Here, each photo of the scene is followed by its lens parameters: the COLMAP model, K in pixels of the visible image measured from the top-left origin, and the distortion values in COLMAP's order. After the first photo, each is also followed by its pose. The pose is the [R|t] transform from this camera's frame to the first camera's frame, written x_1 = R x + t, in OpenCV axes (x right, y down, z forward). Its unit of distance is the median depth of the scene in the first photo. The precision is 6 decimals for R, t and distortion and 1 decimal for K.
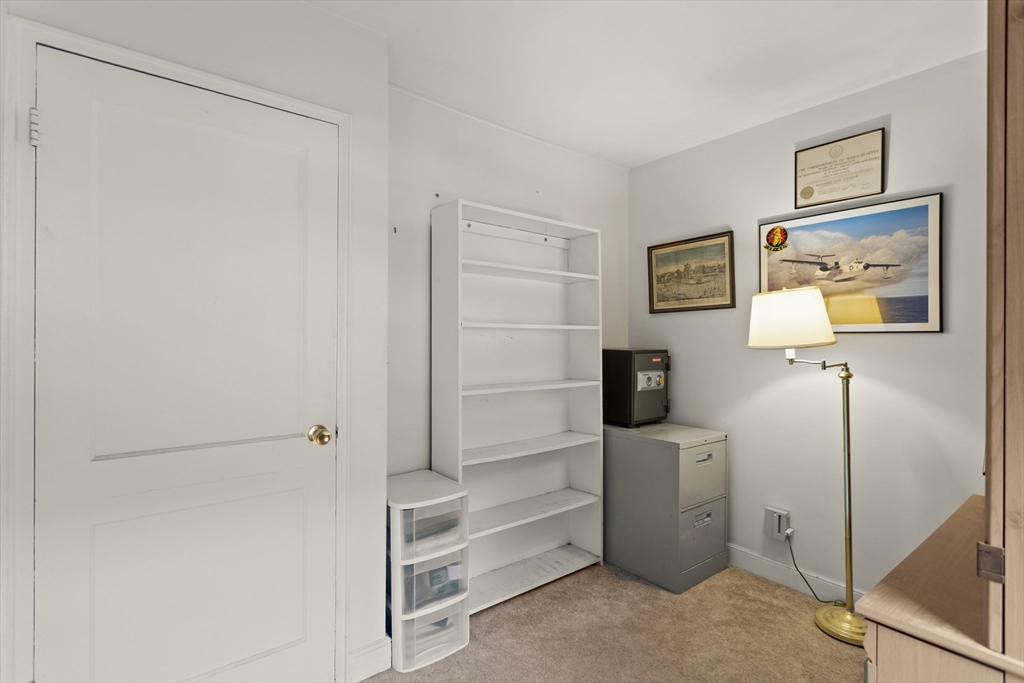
lens RADIAL K [[492.0, 0, 511.4], [0, 492.0, 334.7], [0, 0, 1]] dist [-0.001079, 0.000030]
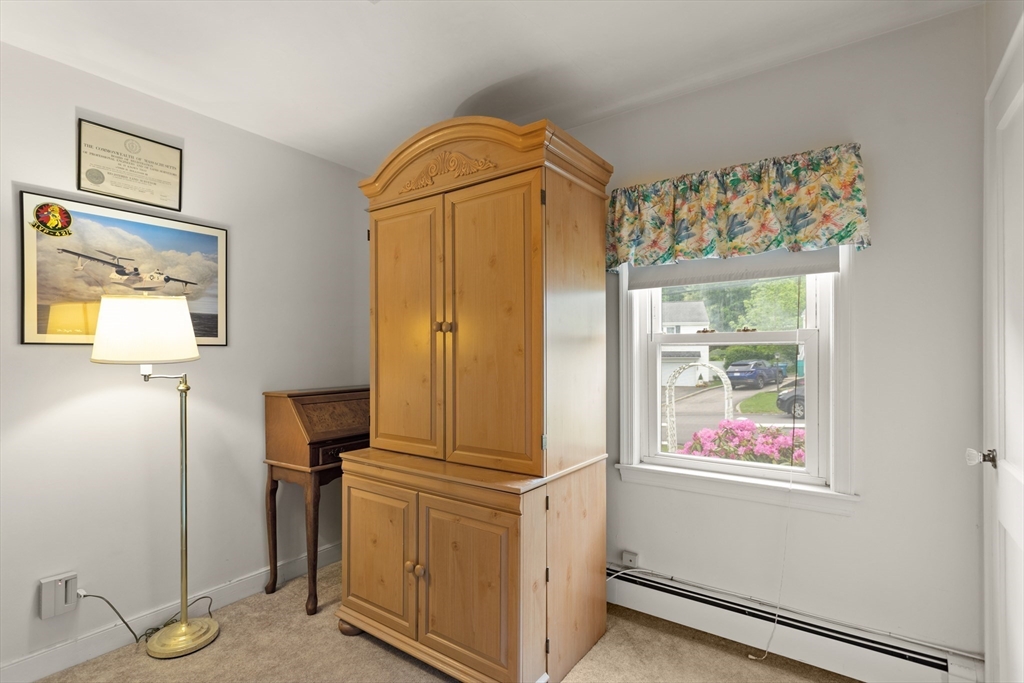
lens RADIAL K [[492.0, 0, 510.6], [0, 492.0, 351.0], [0, 0, 1]] dist [-0.001079, 0.000030]
pose [[-0.280337, -0.002652, 0.959898, -0.419151], [-0.007497, 0.999972, 0.000573, 0.001670], [-0.959872, -0.007036, -0.280349, 0.586154]]
